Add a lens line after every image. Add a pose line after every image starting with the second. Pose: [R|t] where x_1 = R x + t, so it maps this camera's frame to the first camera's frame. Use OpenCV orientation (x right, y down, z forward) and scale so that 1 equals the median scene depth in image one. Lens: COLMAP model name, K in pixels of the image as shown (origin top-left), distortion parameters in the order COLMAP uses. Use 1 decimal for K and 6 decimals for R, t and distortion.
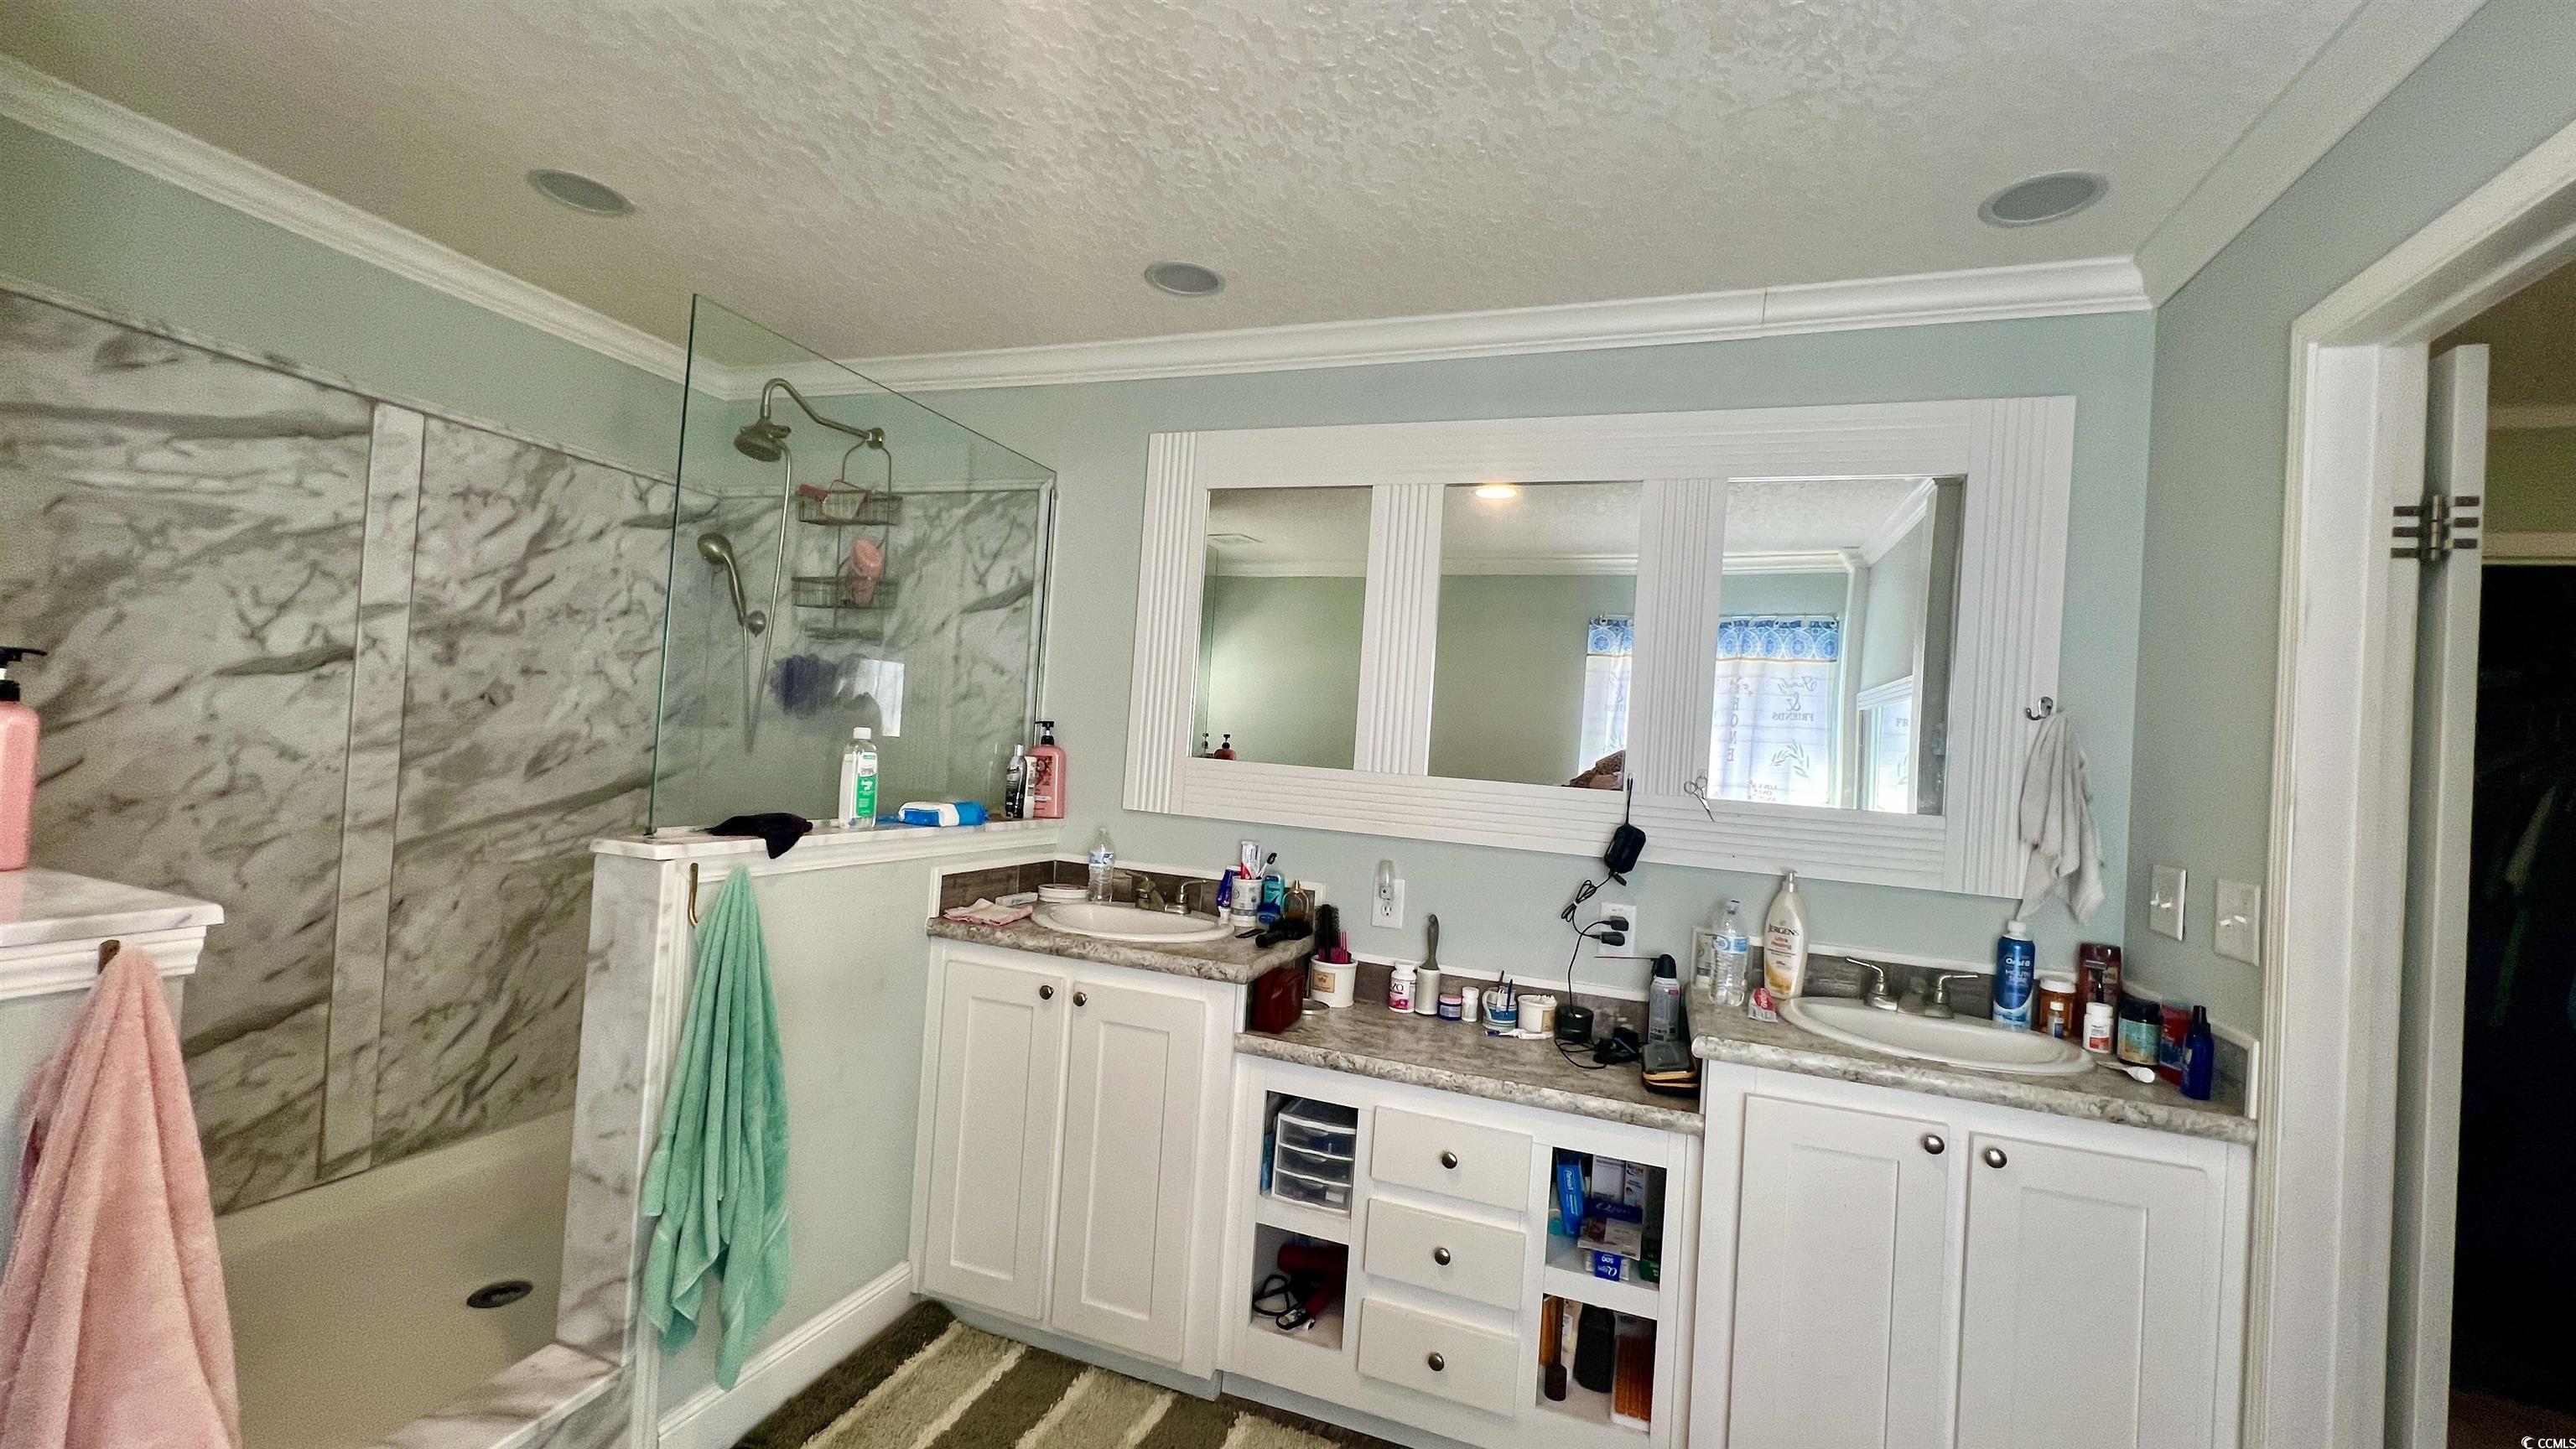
lens RADIAL K [[1029.8, 0, 1277.3], [0, 1029.8, 728.0], [0, 0, 1]] dist [-0.001268, -0.000537]
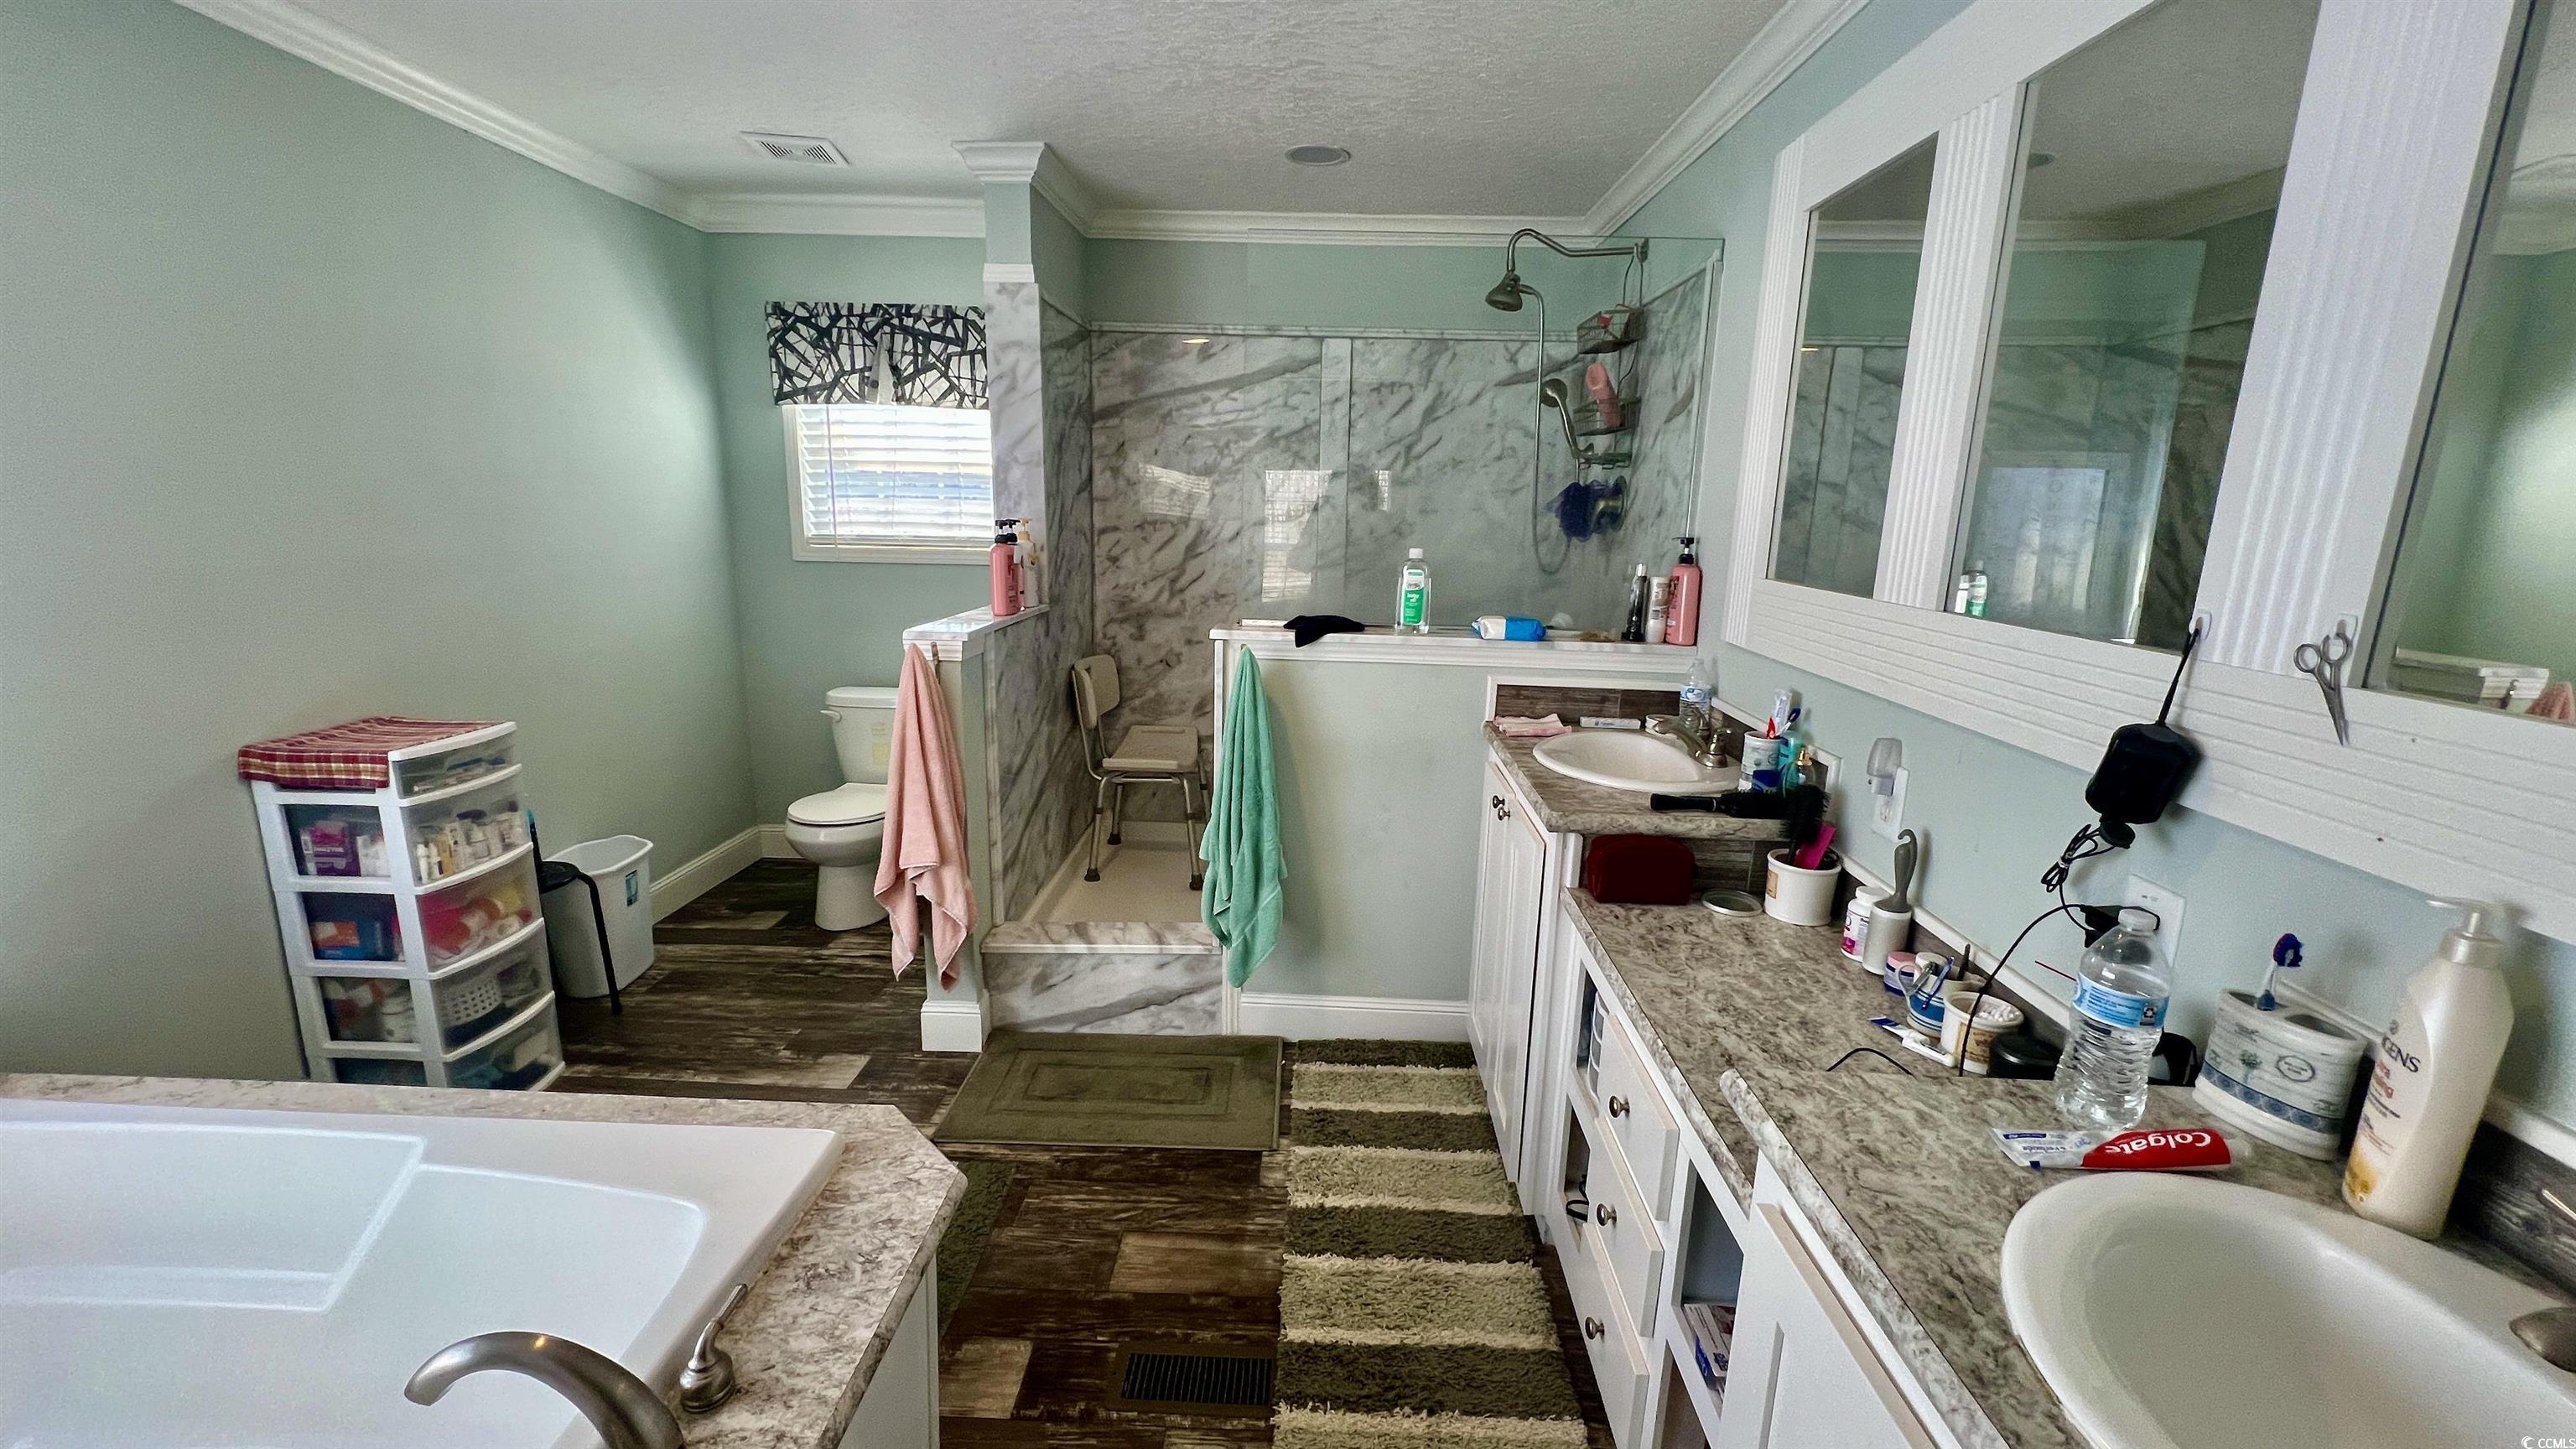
lens RADIAL K [[1029.8, 0, 1284.6], [0, 1029.8, 729.8], [0, 0, 1]] dist [-0.001268, -0.000537]
pose [[0.298248, 0.147396, -0.943039, 0.627648], [0.011246, 0.987393, 0.157885, 0.015642], [0.954422, -0.057694, 0.292830, 0.451241]]
